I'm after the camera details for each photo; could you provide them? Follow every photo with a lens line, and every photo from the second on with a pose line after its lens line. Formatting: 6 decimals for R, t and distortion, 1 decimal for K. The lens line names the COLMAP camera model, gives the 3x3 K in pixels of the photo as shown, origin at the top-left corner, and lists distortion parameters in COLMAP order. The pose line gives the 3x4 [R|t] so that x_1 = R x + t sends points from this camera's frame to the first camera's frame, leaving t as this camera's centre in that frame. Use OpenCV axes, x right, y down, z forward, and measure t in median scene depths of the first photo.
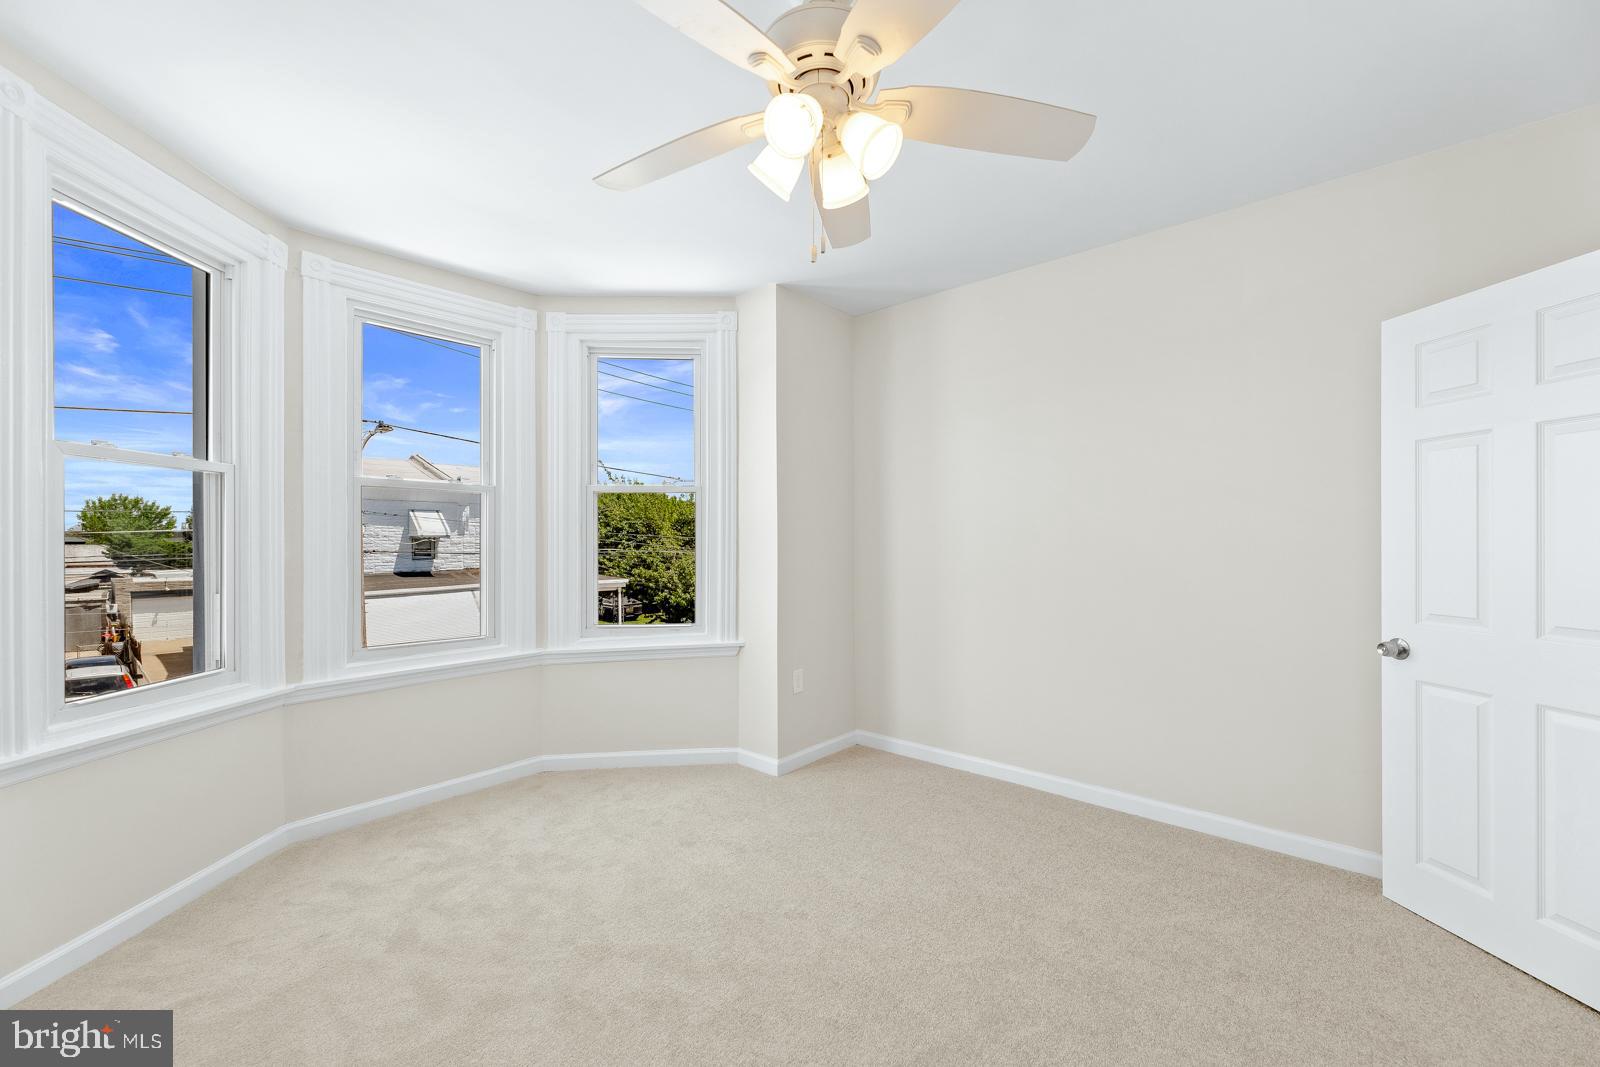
lens RADIAL K [[663.4, 0, 801.8], [0, 663.4, 548.3], [0, 0, 1]] dist [-0.001674, -0.000238]
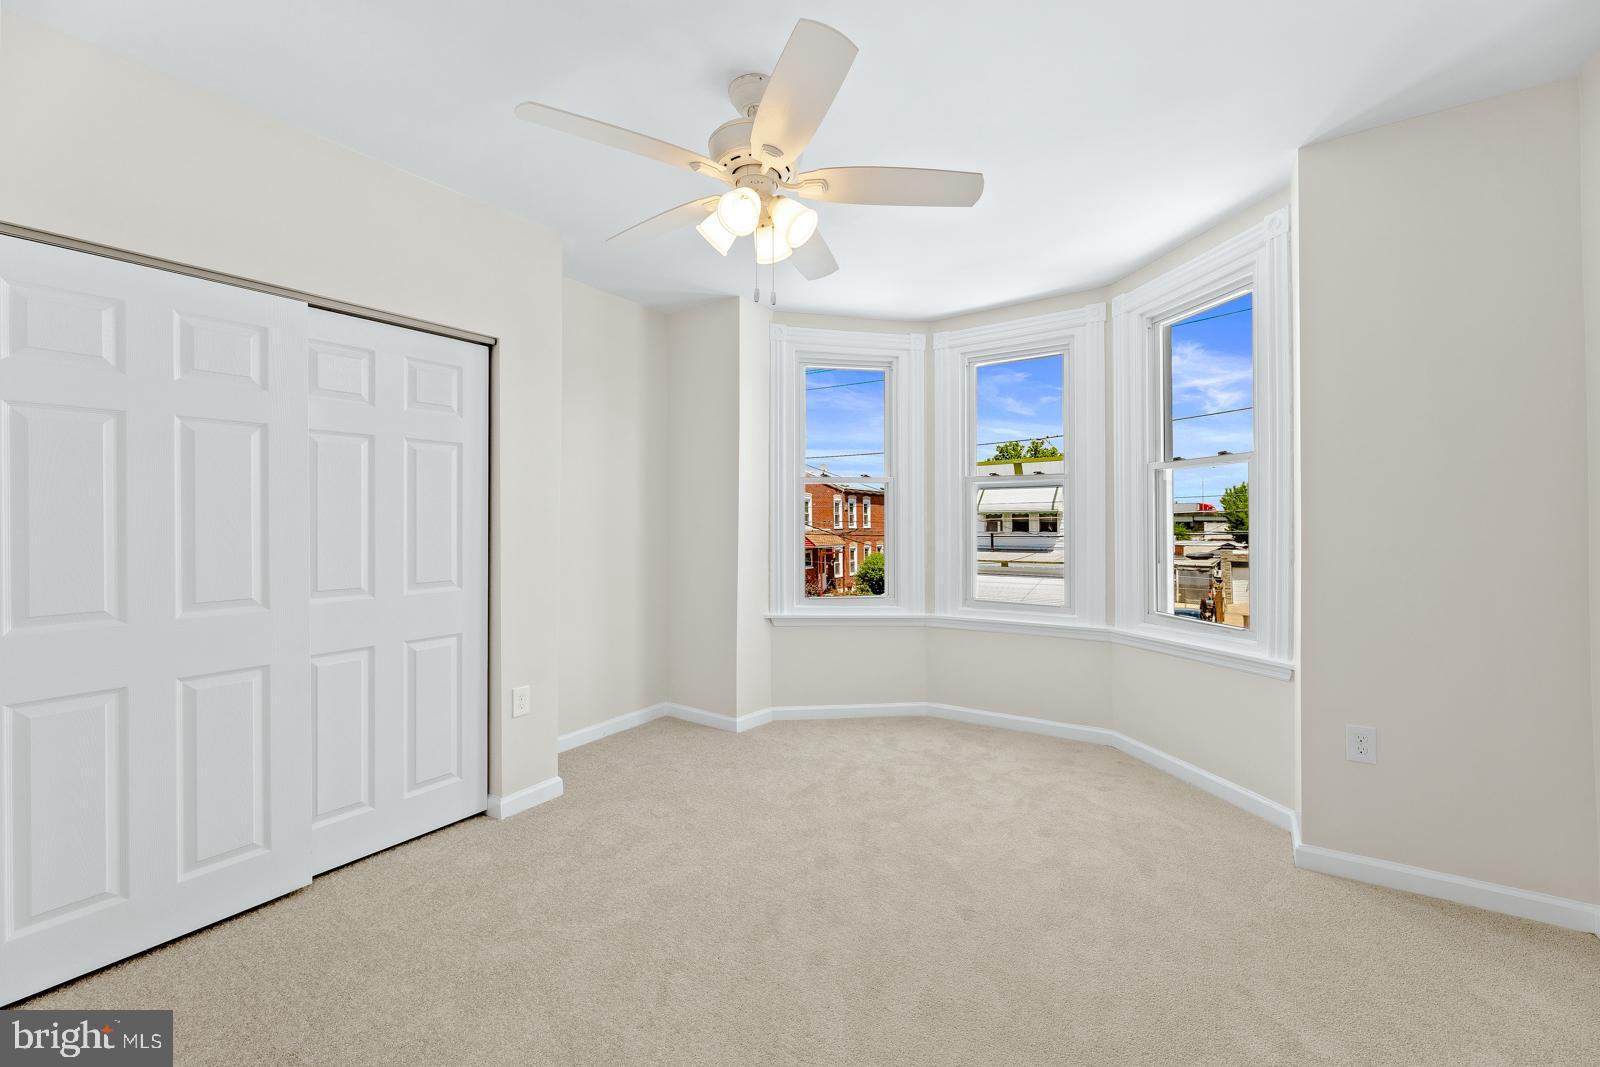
lens RADIAL K [[650.5, 0, 806.2], [0, 650.5, 522.7], [0, 0, 1]] dist [-0.000548, -0.000068]
pose [[0.121090, 0.003224, -0.992636, 0.594652], [-0.009676, 0.999951, 0.002068, -0.007542], [0.992594, 0.009354, 0.121115, 0.435493]]
